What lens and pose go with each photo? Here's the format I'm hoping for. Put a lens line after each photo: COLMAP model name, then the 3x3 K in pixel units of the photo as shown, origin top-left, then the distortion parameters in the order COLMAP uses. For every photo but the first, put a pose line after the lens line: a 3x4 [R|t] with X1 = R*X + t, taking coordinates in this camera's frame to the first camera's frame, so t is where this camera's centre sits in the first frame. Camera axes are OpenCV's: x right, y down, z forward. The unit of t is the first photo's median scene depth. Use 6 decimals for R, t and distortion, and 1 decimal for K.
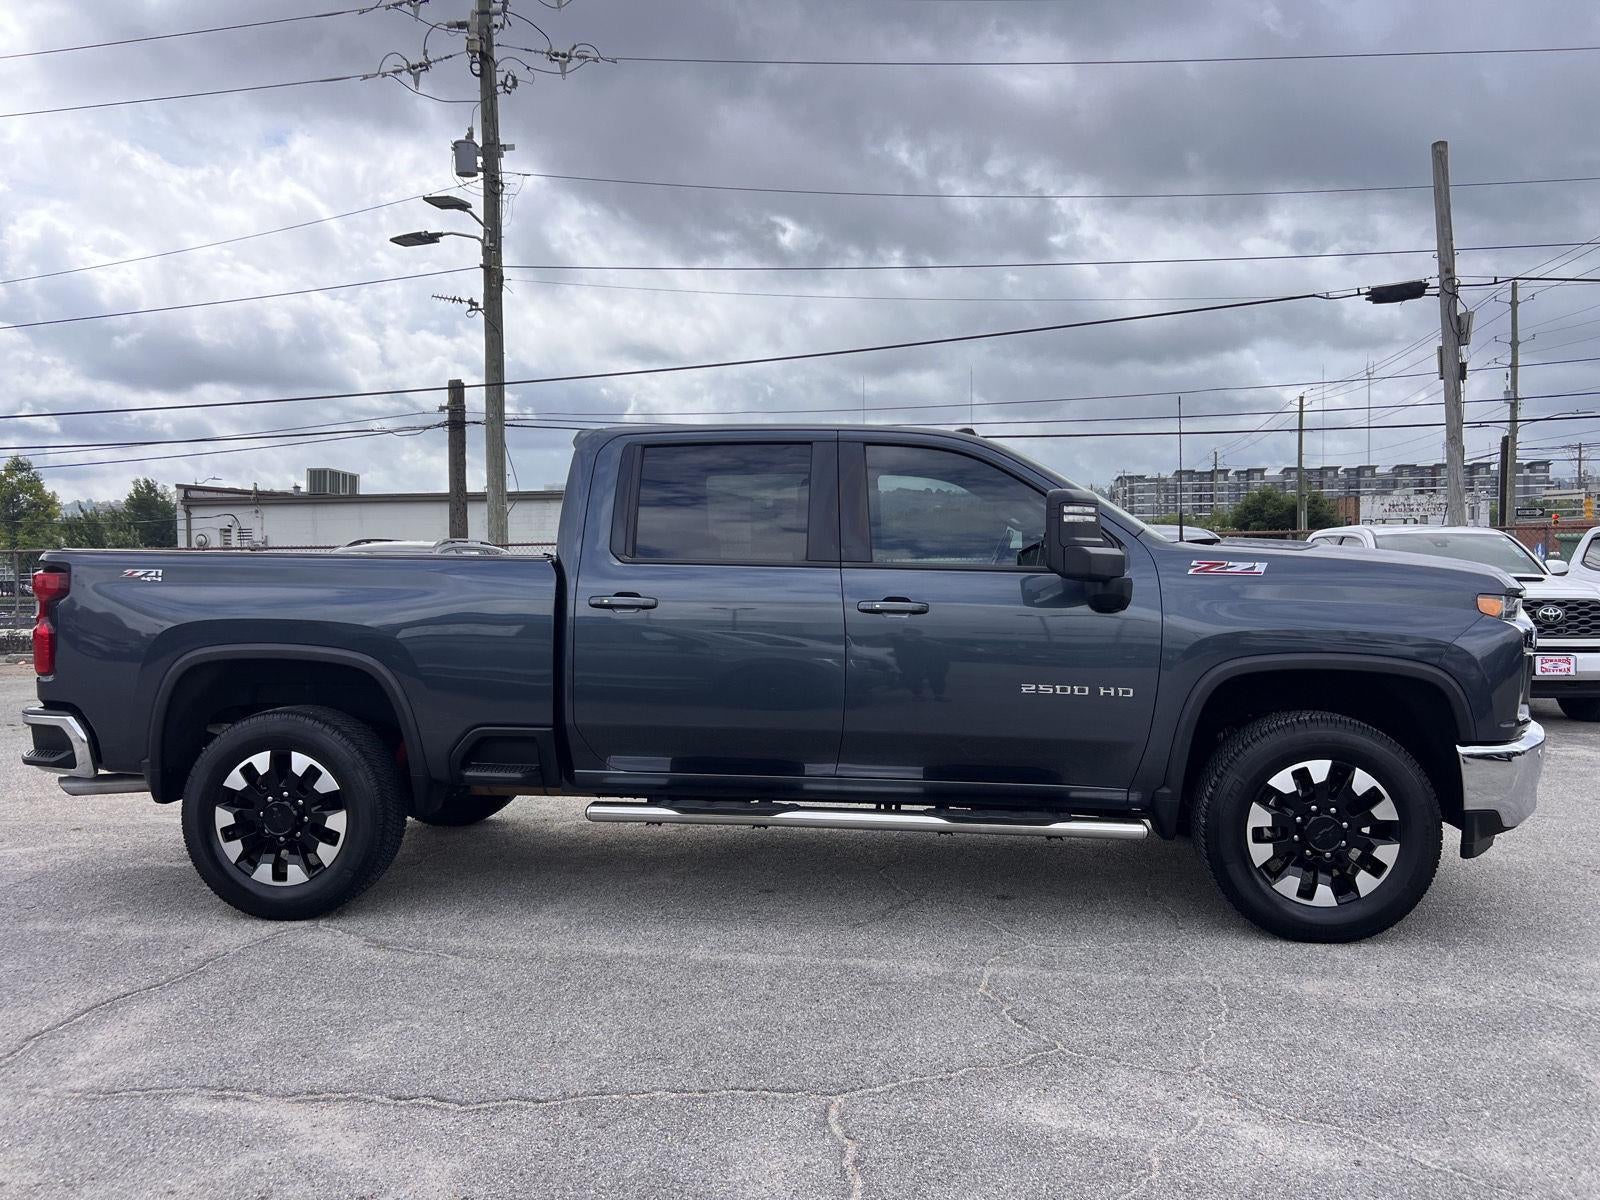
lens RADIAL K [[1218.1, 0, 797.0], [0, 1218.1, 597.2], [0, 0, 1]] dist [0.071125, -0.084719]
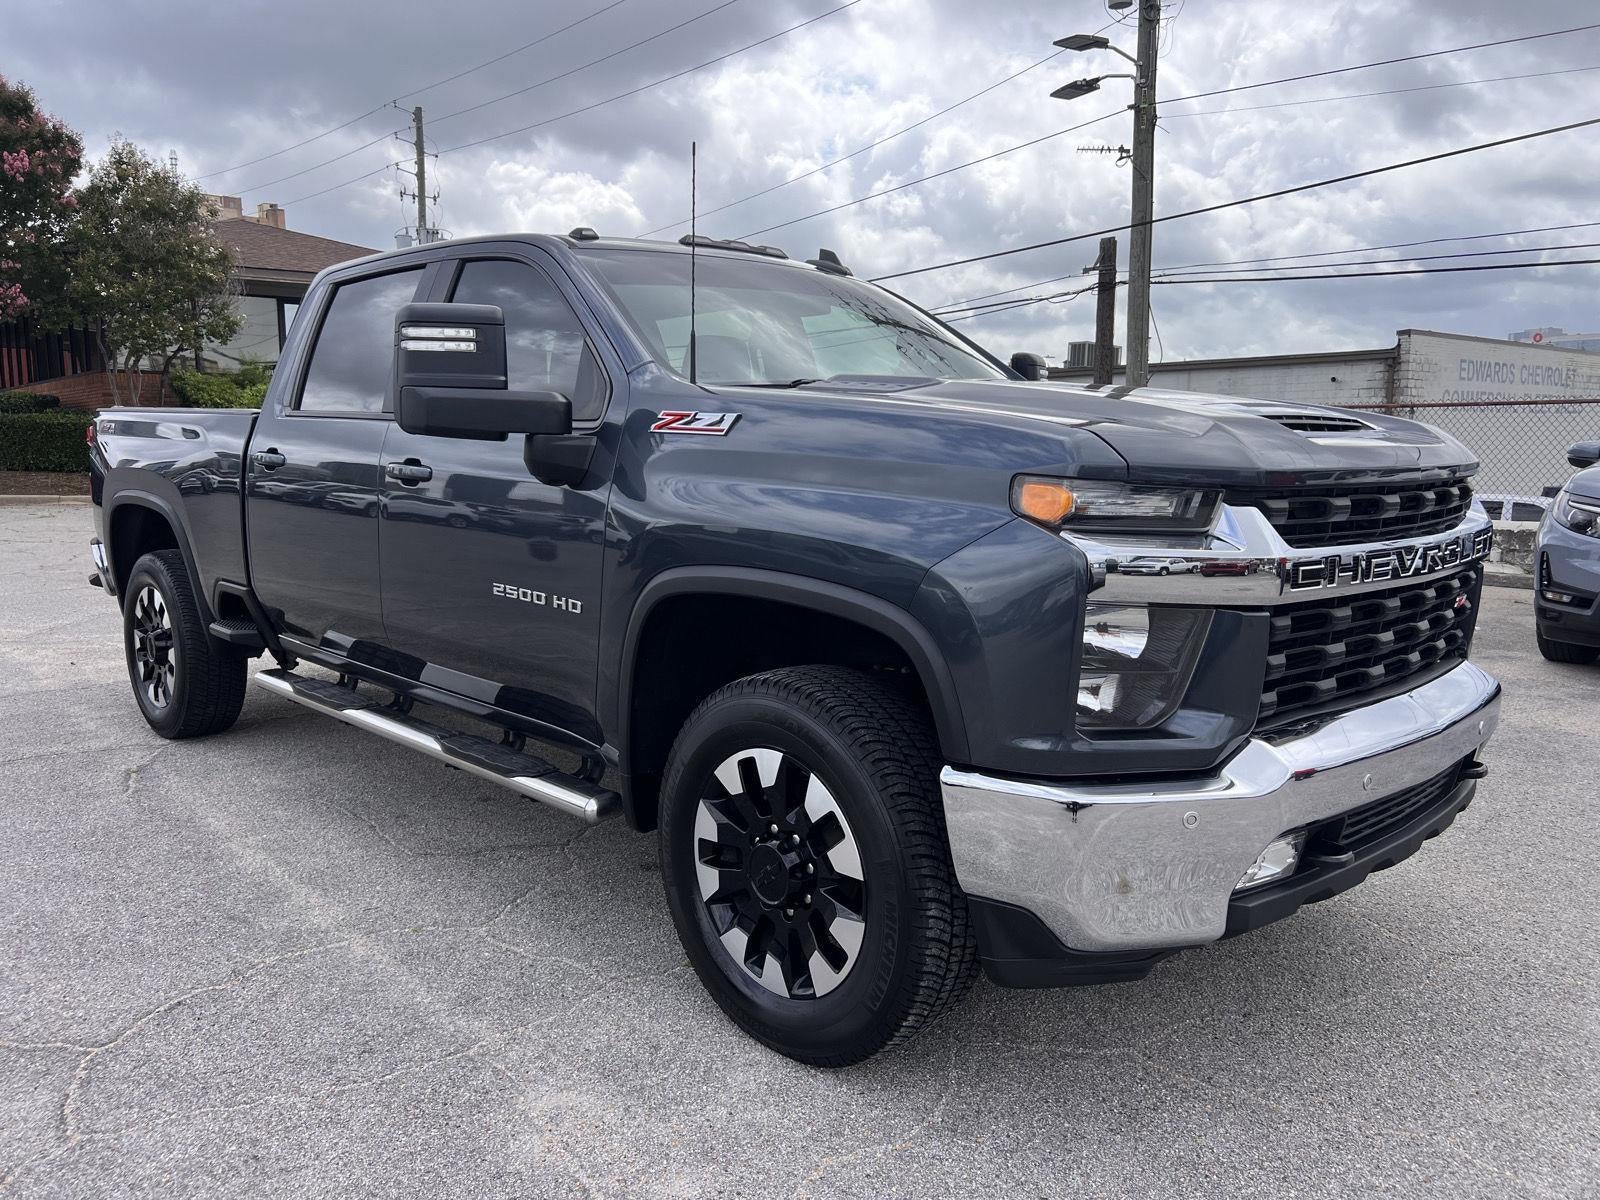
lens RADIAL K [[1213.4, 0, 785.0], [0, 1213.4, 587.7], [0, 0, 1]] dist [0.052142, -0.058546]
pose [[0.753234, 0.081219, -0.652719, 0.789601], [-0.019962, 0.994713, 0.100738, -0.002338], [0.657449, -0.062850, 0.750873, 0.569151]]
